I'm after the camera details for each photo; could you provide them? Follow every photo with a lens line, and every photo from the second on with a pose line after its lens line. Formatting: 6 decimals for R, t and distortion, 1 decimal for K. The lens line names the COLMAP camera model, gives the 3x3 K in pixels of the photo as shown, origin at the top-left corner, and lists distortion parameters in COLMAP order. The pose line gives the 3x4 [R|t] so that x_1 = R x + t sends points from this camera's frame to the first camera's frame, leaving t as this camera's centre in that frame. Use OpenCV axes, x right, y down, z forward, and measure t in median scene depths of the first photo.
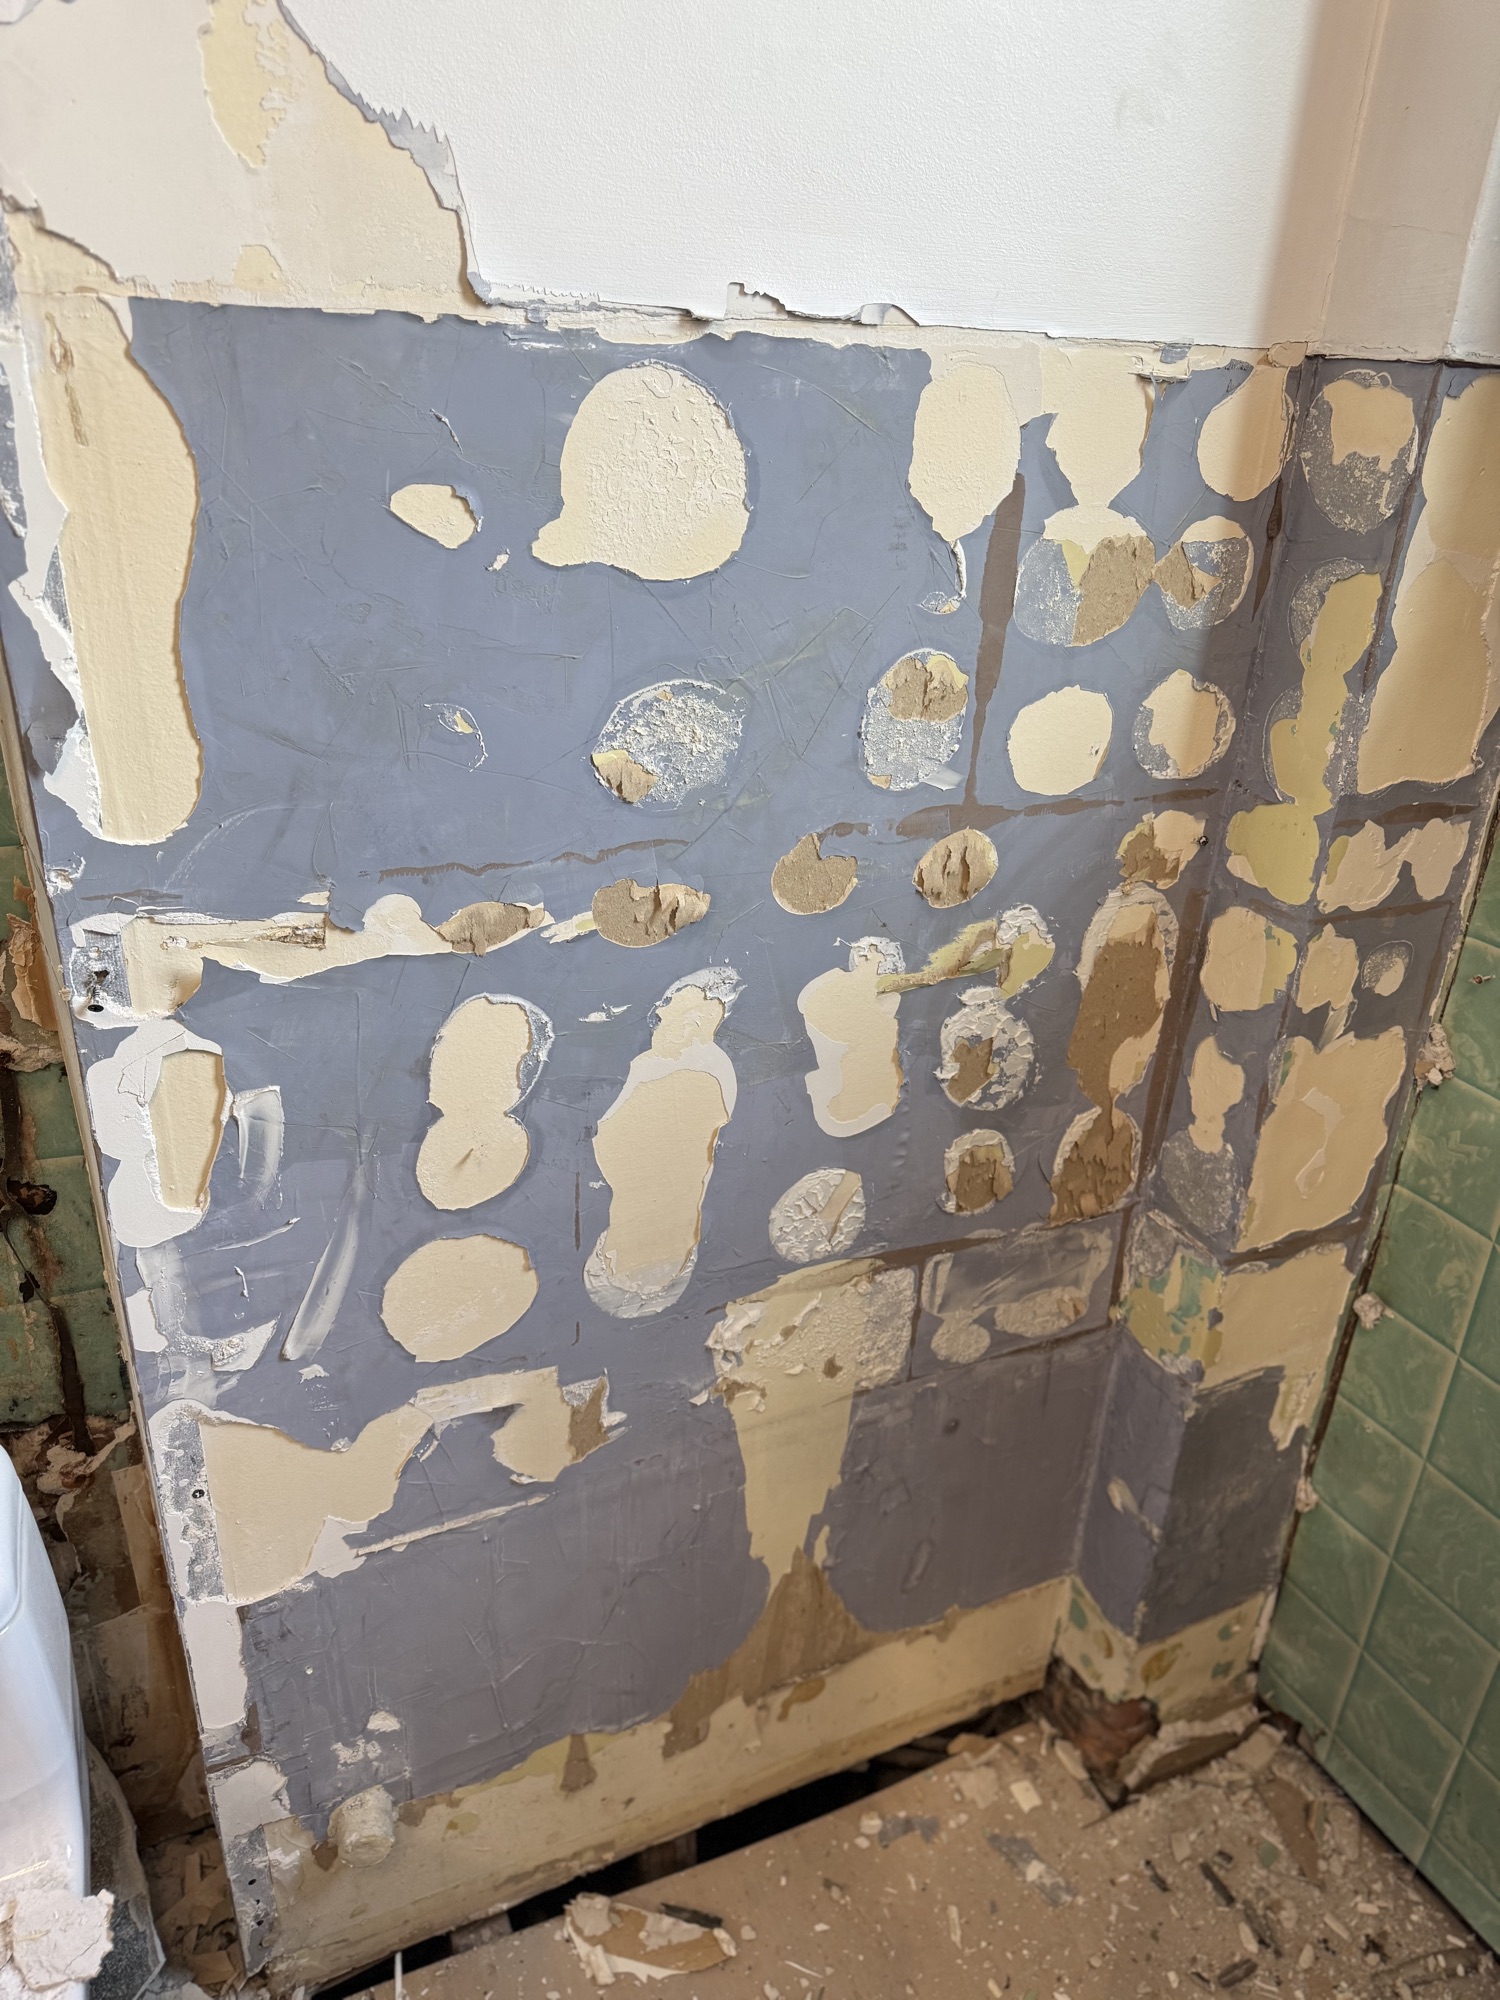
lens RADIAL K [[1414.3, 0, 750.0], [0, 1414.3, 1000.0], [0, 0, 1]] dist [-0.001288, -0.007141]
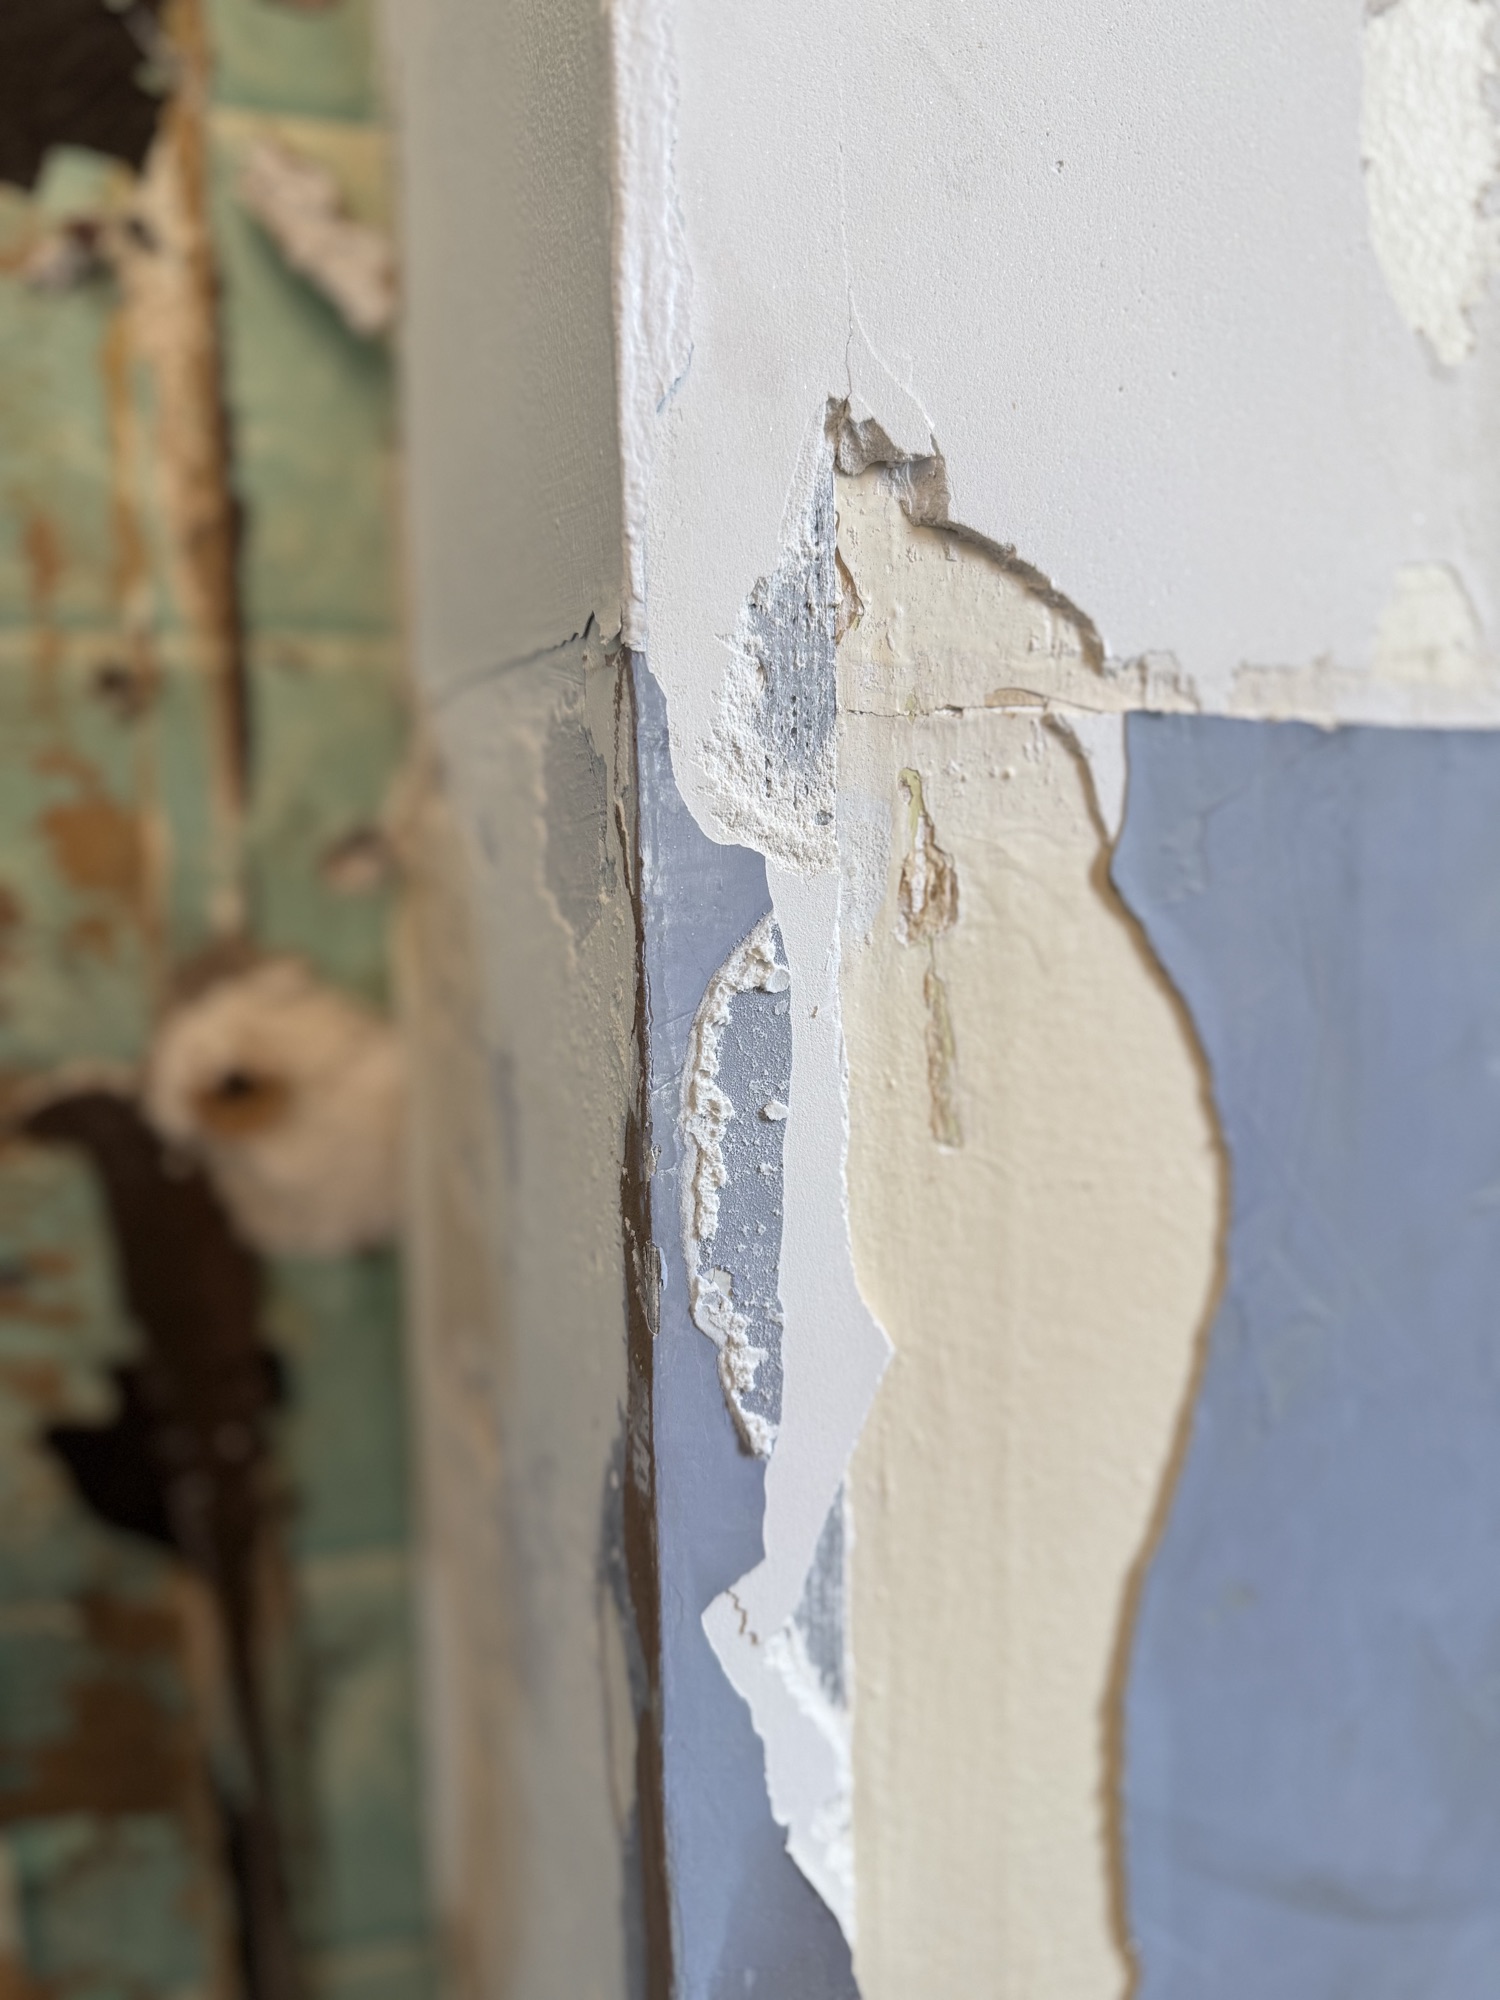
lens RADIAL K [[1434.0, 0, 734.2], [0, 1434.0, 1000.3], [0, 0, 1]] dist [0.002236, -0.007951]
pose [[0.994278, -0.044313, -0.097197, -0.405449], [0.012836, 0.952866, -0.303120, -0.272089], [0.106048, 0.300138, 0.947983, 0.564870]]
